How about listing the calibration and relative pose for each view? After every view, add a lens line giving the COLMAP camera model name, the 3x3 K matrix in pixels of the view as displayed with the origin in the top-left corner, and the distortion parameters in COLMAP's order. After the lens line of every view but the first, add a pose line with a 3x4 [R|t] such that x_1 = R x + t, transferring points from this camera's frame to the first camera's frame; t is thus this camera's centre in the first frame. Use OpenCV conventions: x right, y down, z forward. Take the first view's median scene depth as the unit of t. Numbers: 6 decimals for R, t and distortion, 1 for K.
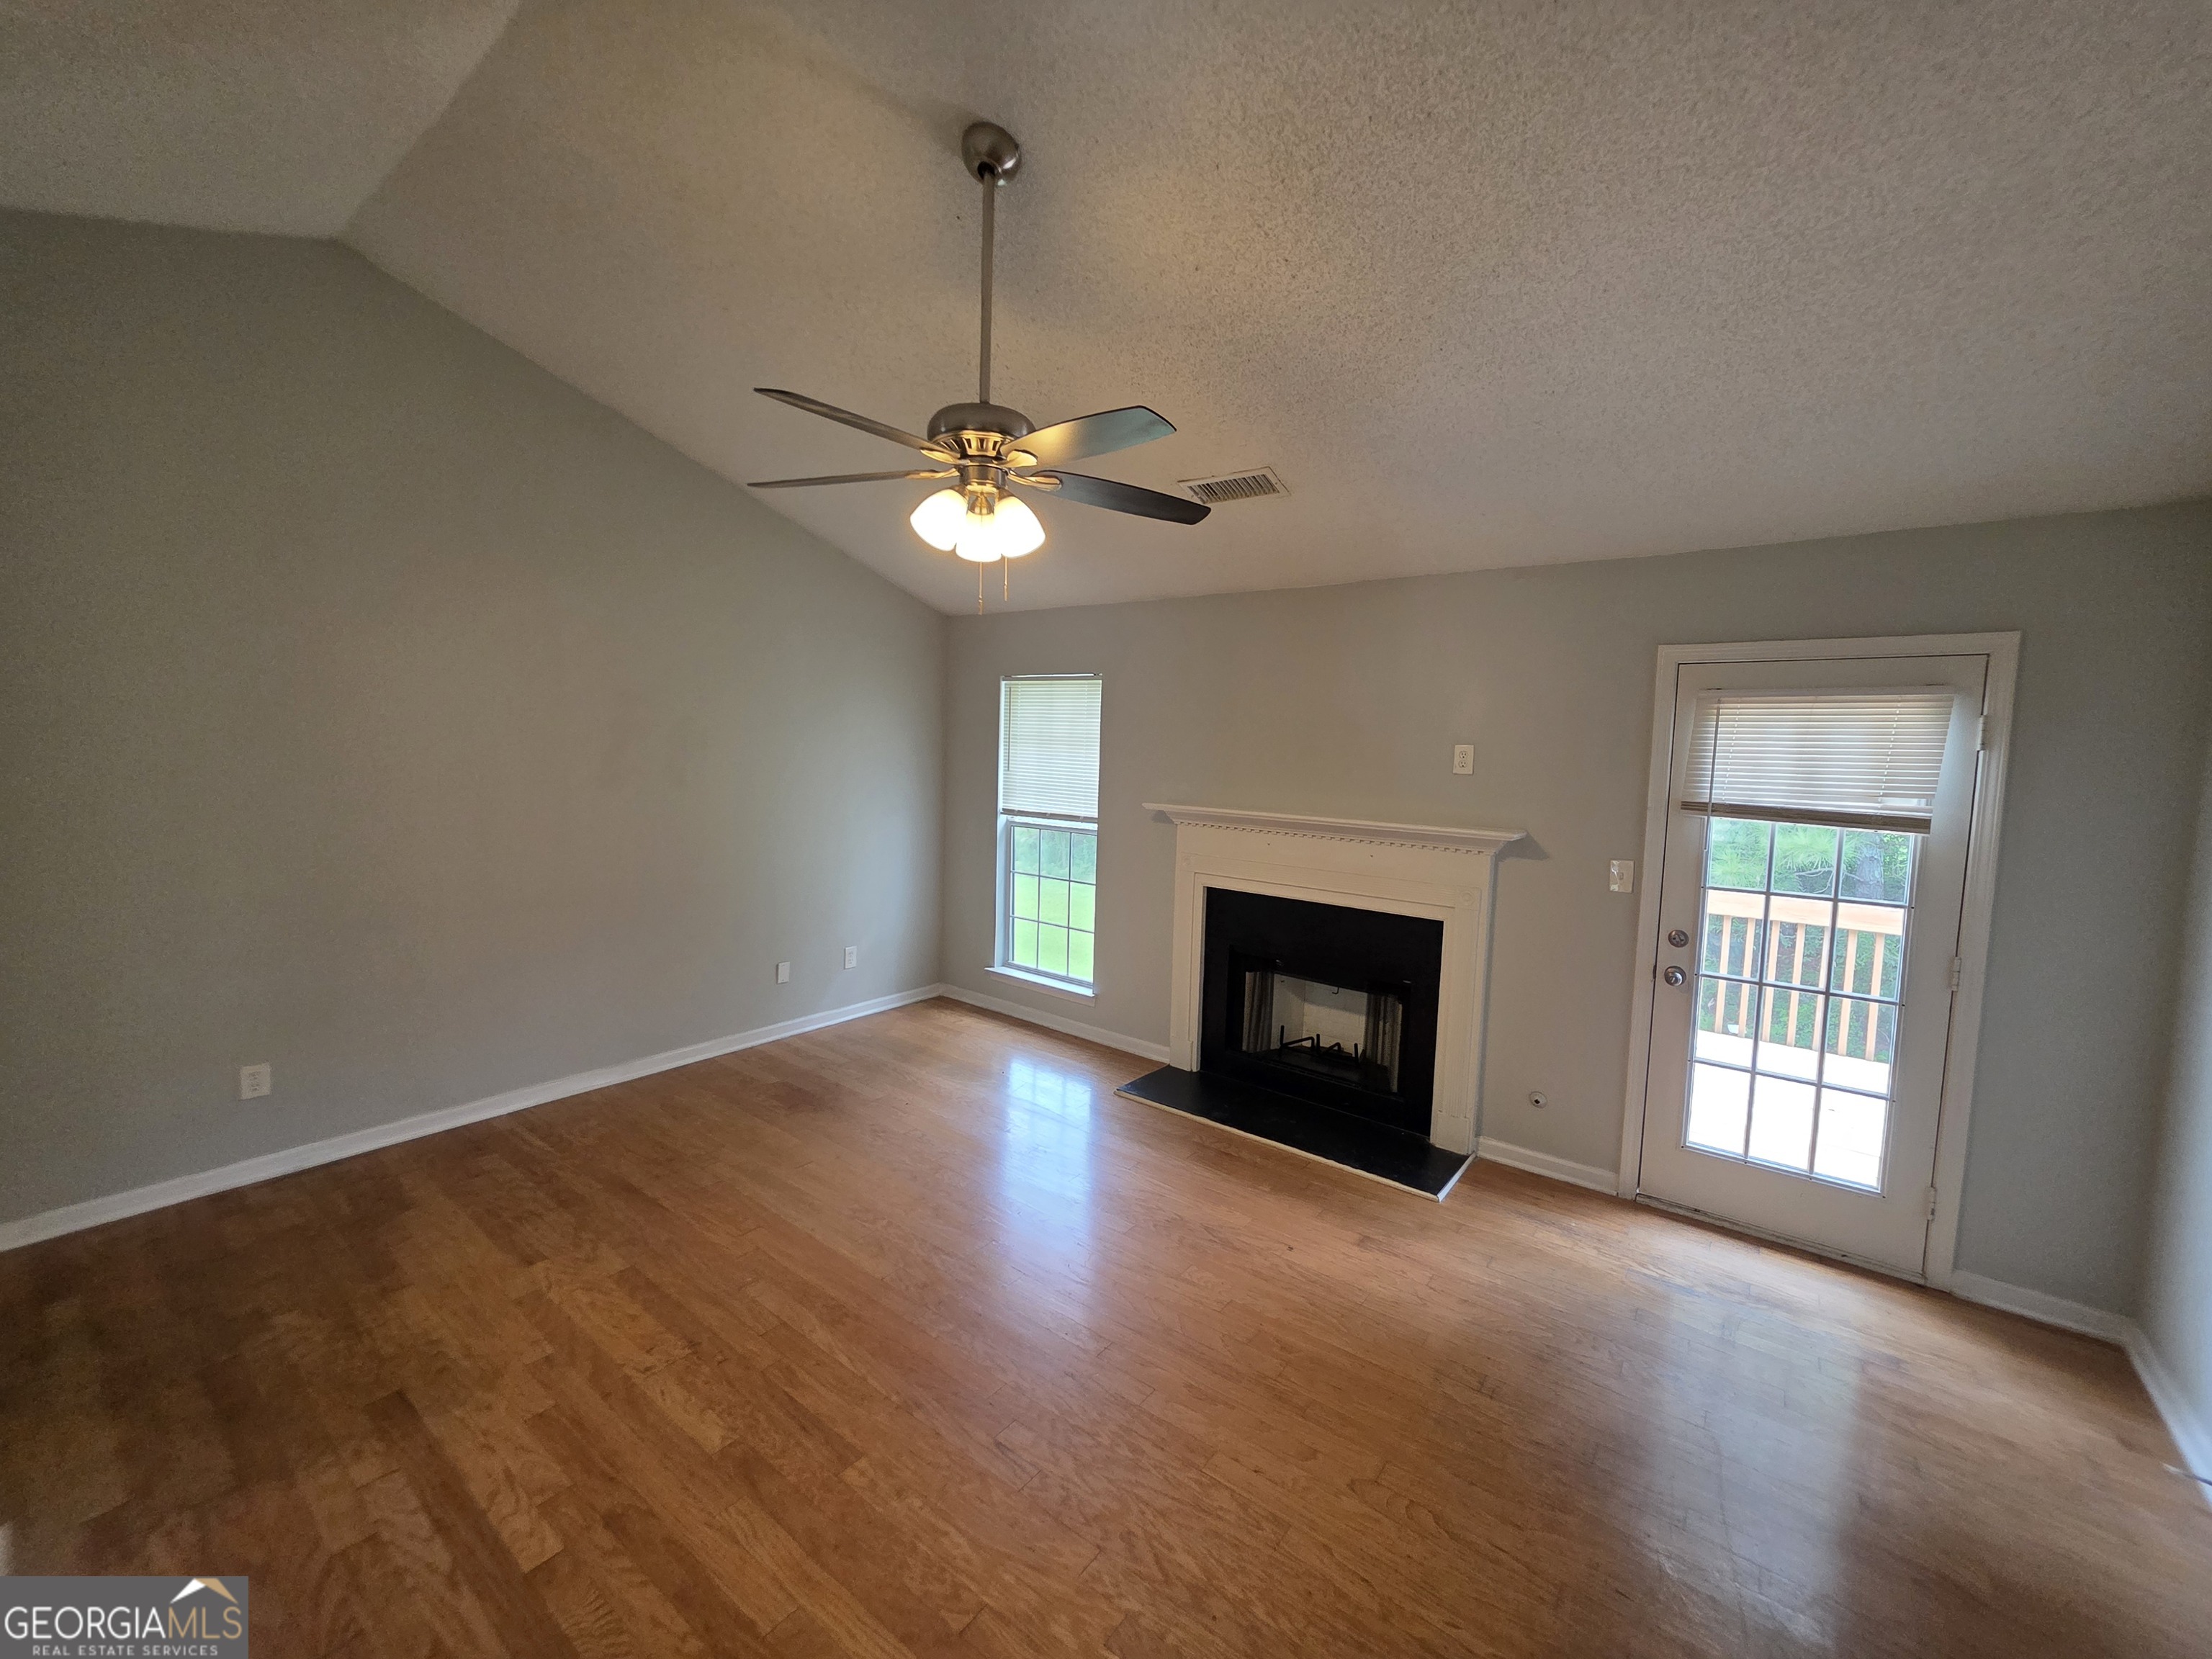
lens RADIAL K [[885.0, 0, 1108.0], [0, 885.0, 815.9], [0, 0, 1]] dist [-0.000151, 0.000150]
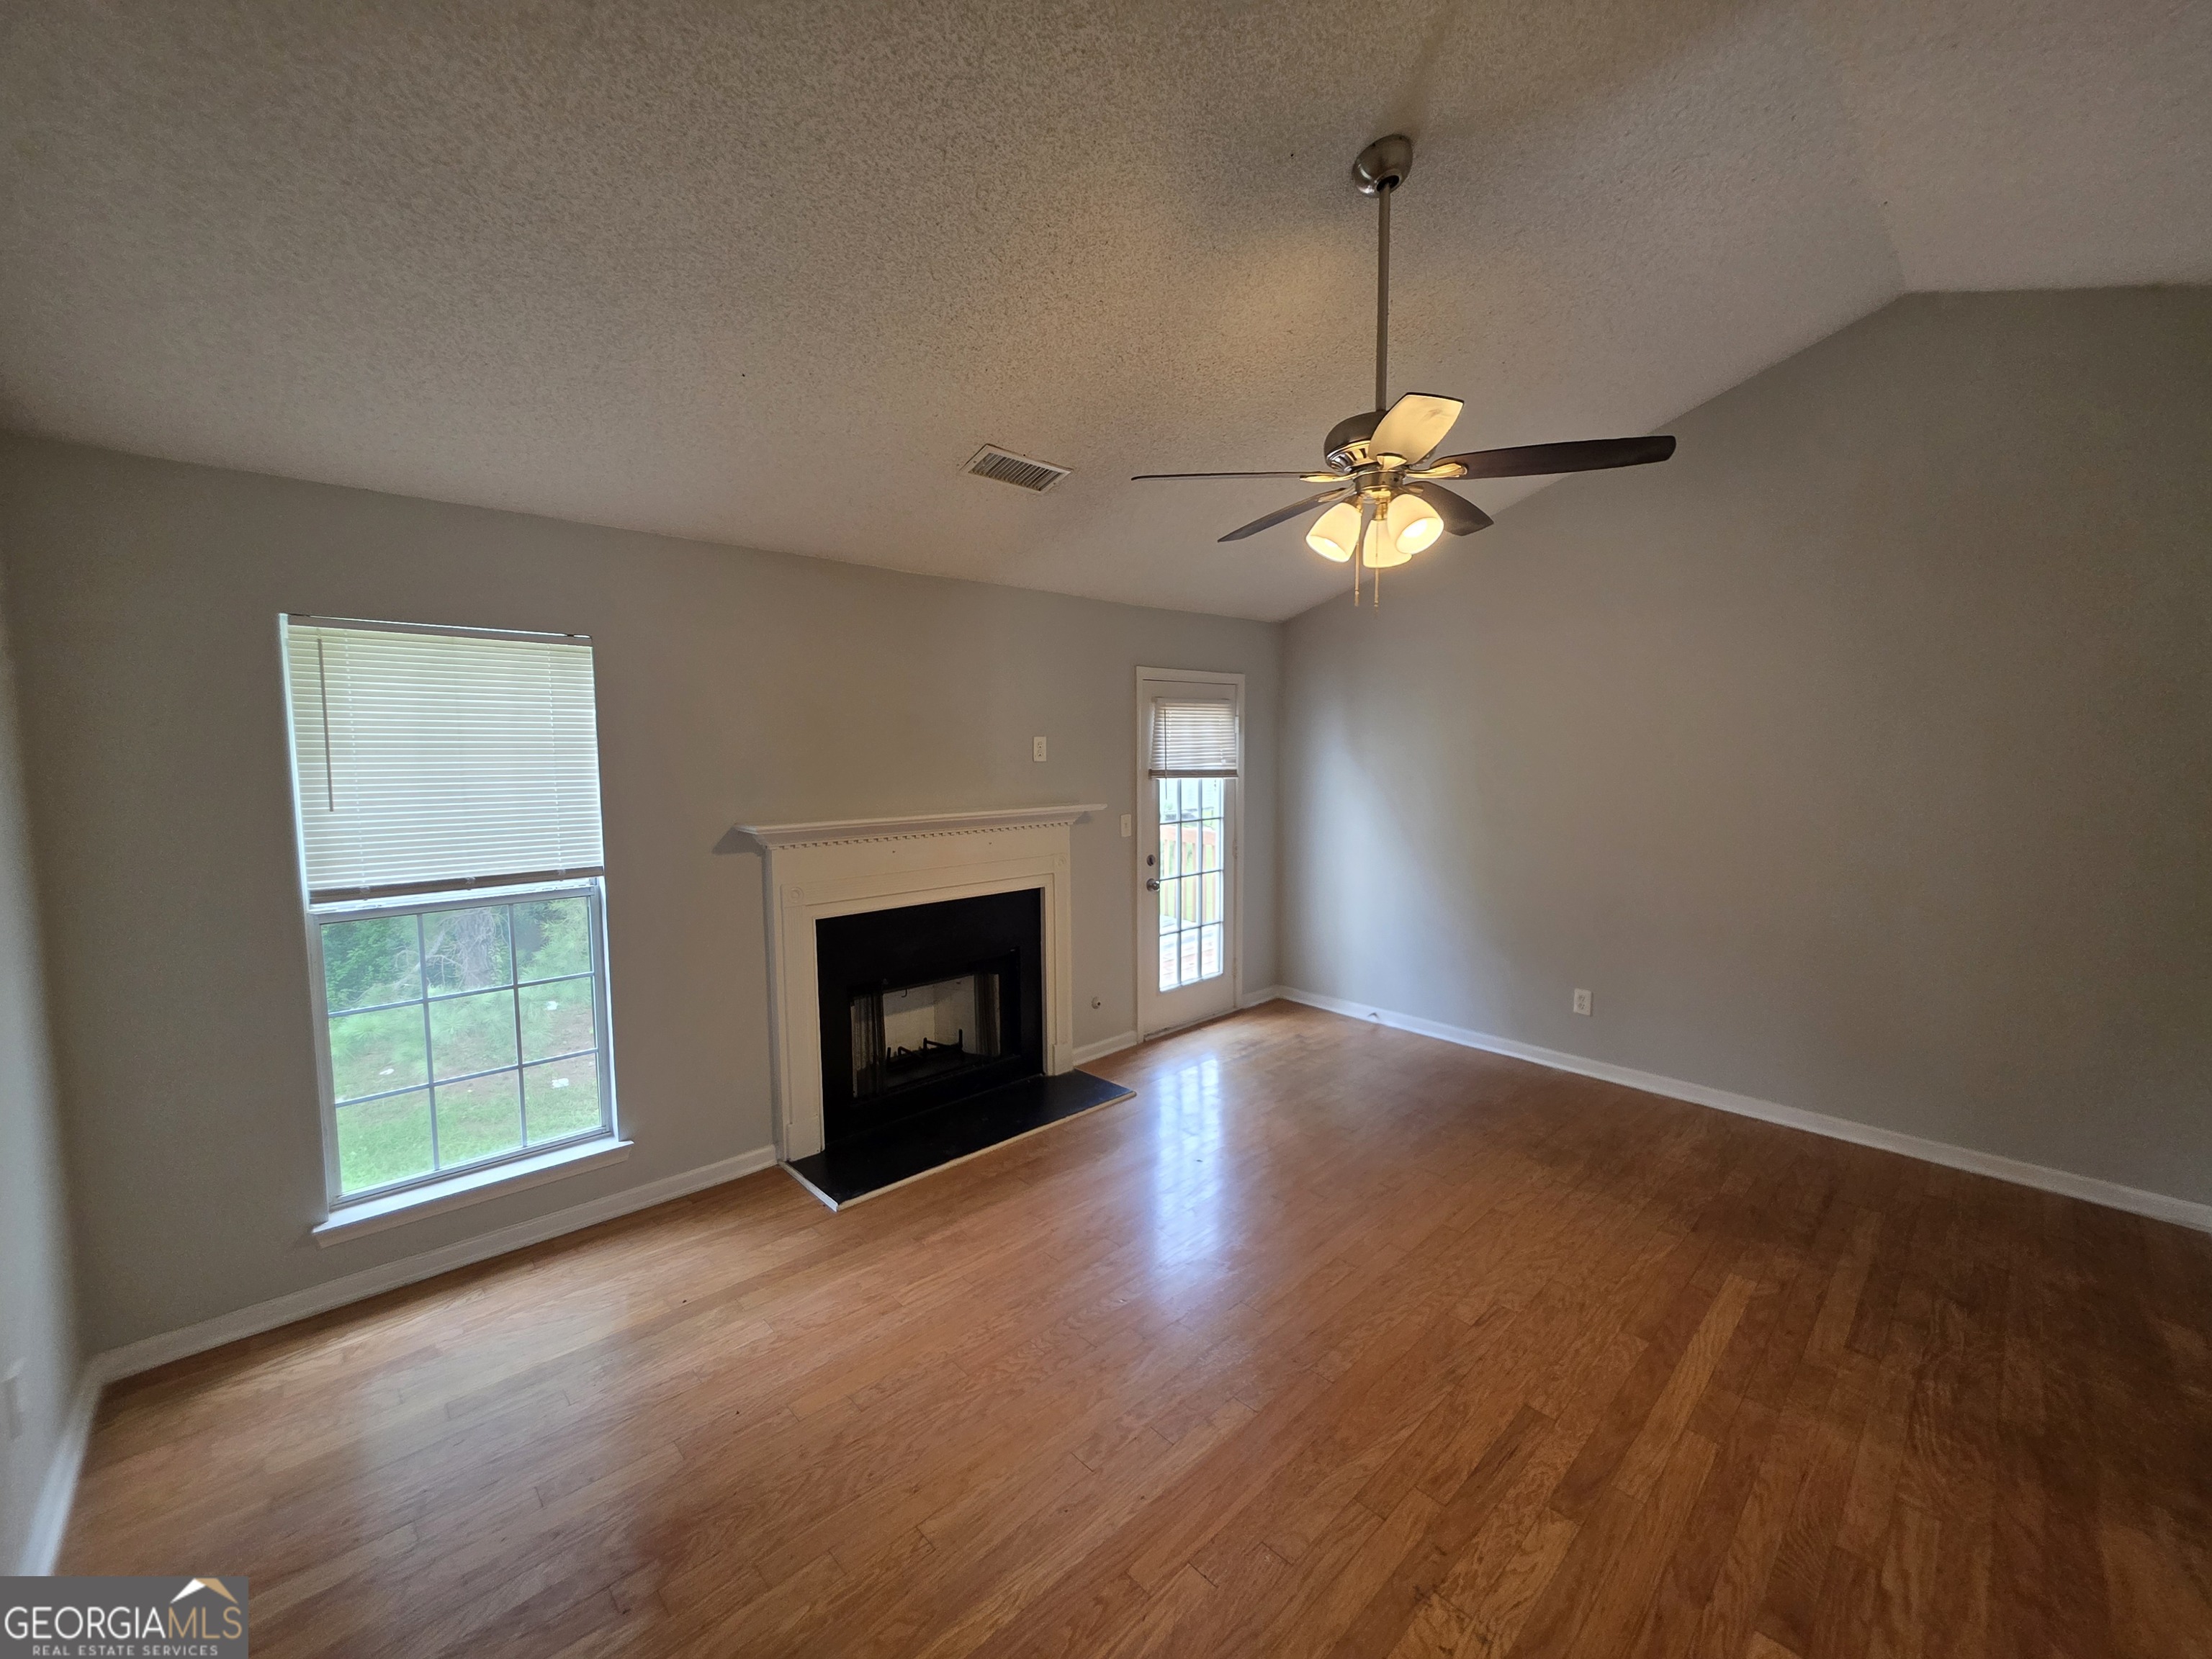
lens RADIAL K [[895.0, 0, 1103.2], [0, 895.0, 819.7], [0, 0, 1]] dist [0.000647, 0.000145]
pose [[0.152844, -0.114782, 0.981562, -0.865256], [0.091165, 0.990635, 0.101647, -0.093909], [-0.984037, 0.073948, 0.161876, 0.819135]]
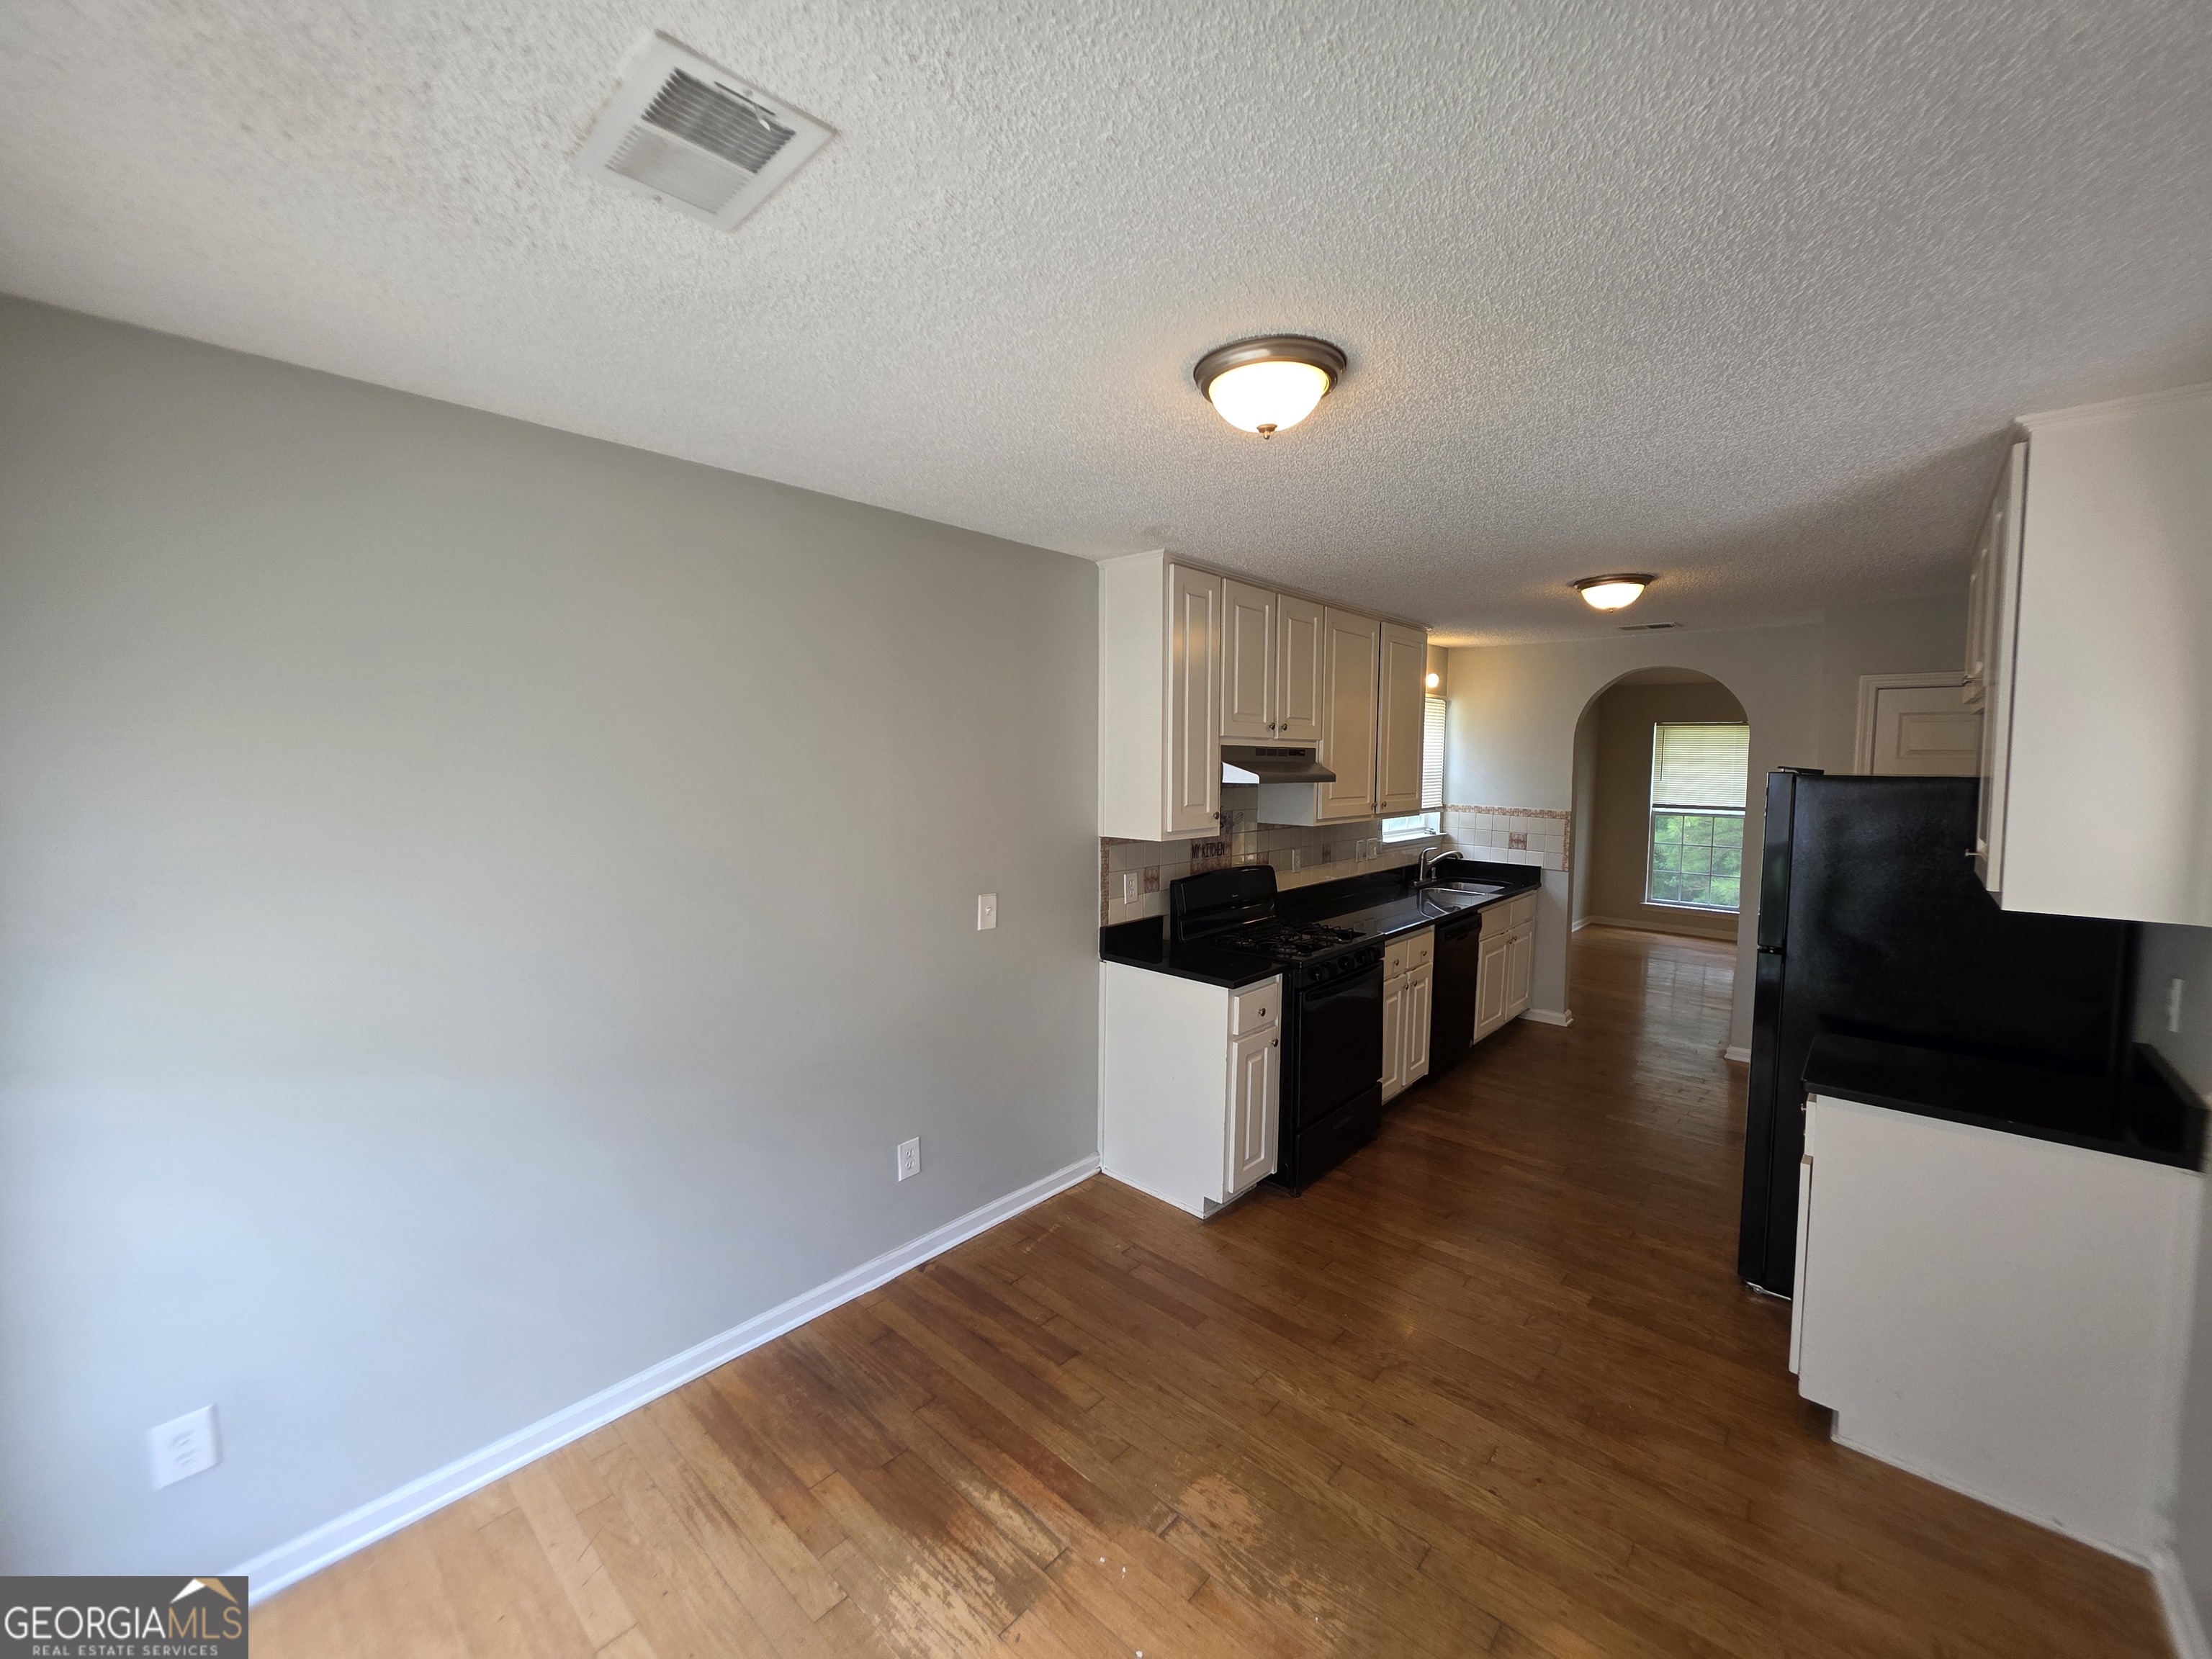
lens RADIAL K [[878.4, 0, 1111.3], [0, 878.4, 816.6], [0, 0, 1]] dist [0.000085, -0.000002]
pose [[0.997977, -0.008036, -0.063066, -1.662554], [0.006440, 0.999655, -0.025465, 0.082362], [0.063249, 0.025007, 0.997684, -1.110959]]
